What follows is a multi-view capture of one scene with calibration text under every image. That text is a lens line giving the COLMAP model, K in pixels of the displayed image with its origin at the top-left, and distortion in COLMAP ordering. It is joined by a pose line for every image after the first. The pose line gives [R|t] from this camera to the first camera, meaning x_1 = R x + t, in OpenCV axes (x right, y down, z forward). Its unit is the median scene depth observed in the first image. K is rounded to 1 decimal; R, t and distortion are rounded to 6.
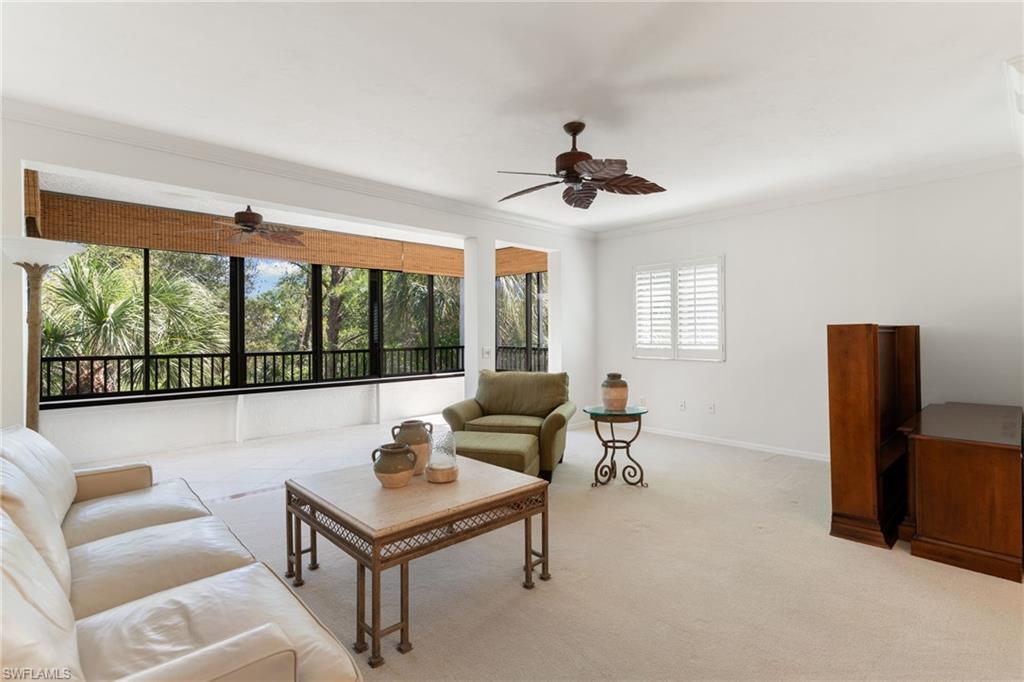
lens RADIAL K [[487.0, 0, 508.9], [0, 487.0, 340.6], [0, 0, 1]] dist [0.001998, 0.000066]
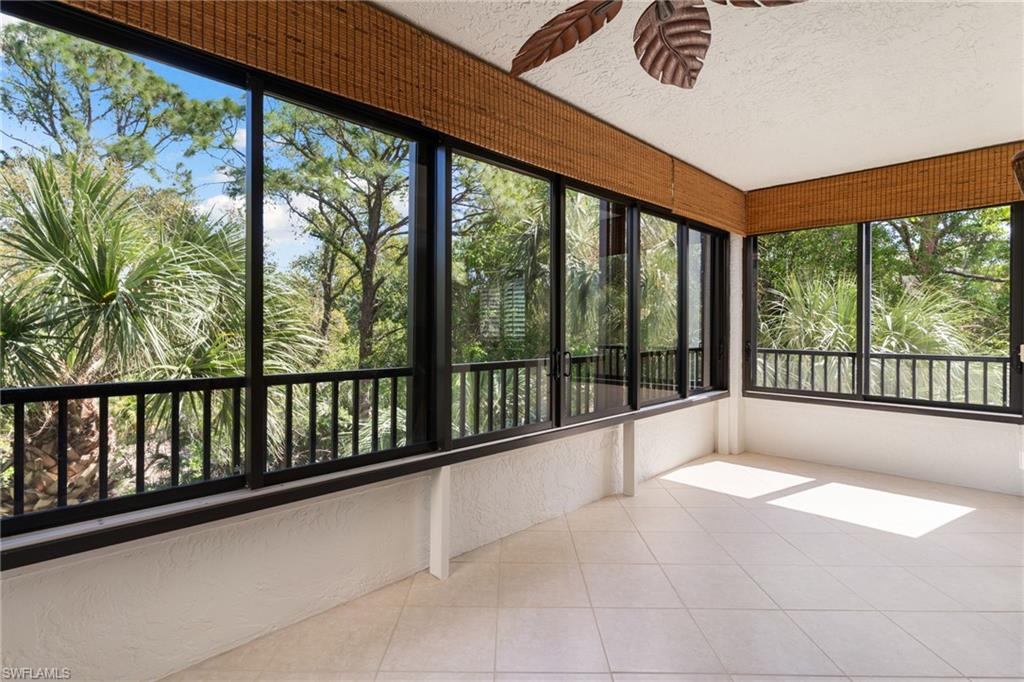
lens RADIAL K [[506.9, 0, 512.0], [0, 506.9, 341.0], [0, 0, 1]] dist [-0.001196, -0.000393]
pose [[0.999621, 0.006073, 0.026854, -0.479561], [-0.006251, 0.999959, 0.006551, -0.000544], [-0.026813, -0.006716, 0.999618, 0.524818]]
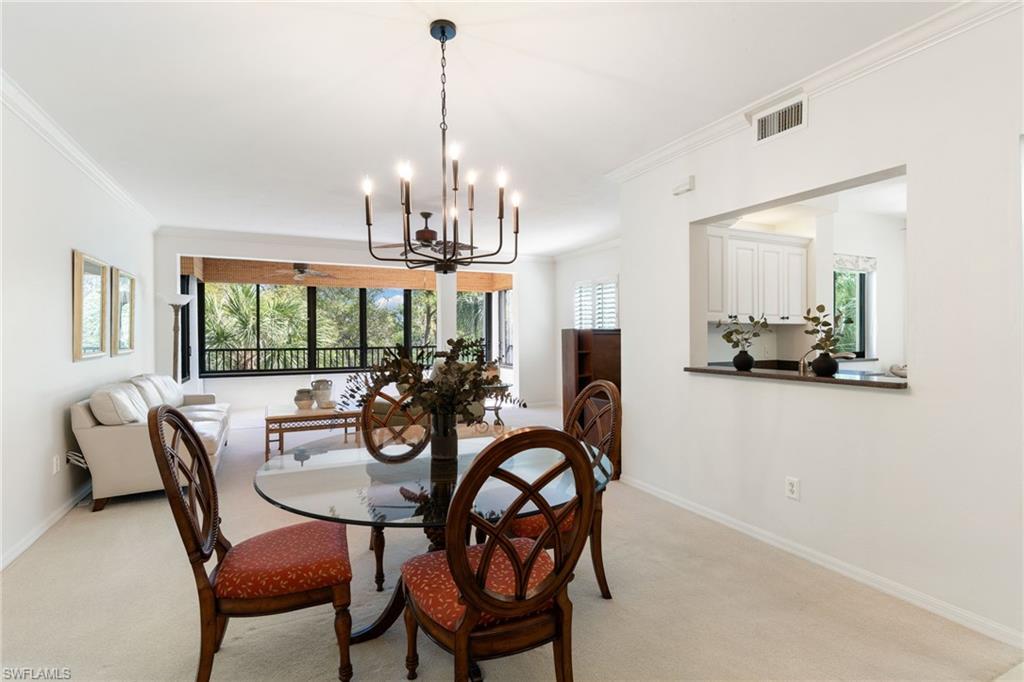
lens RADIAL K [[487.0, 0, 508.9], [0, 487.0, 340.6], [0, 0, 1]] dist [0.001998, 0.000066]
pose [[0.956294, 0.002337, -0.292397, 0.484228], [-0.003177, 0.999992, -0.002396, 0.004587], [0.292389, 0.003221, 0.956294, -0.293573]]
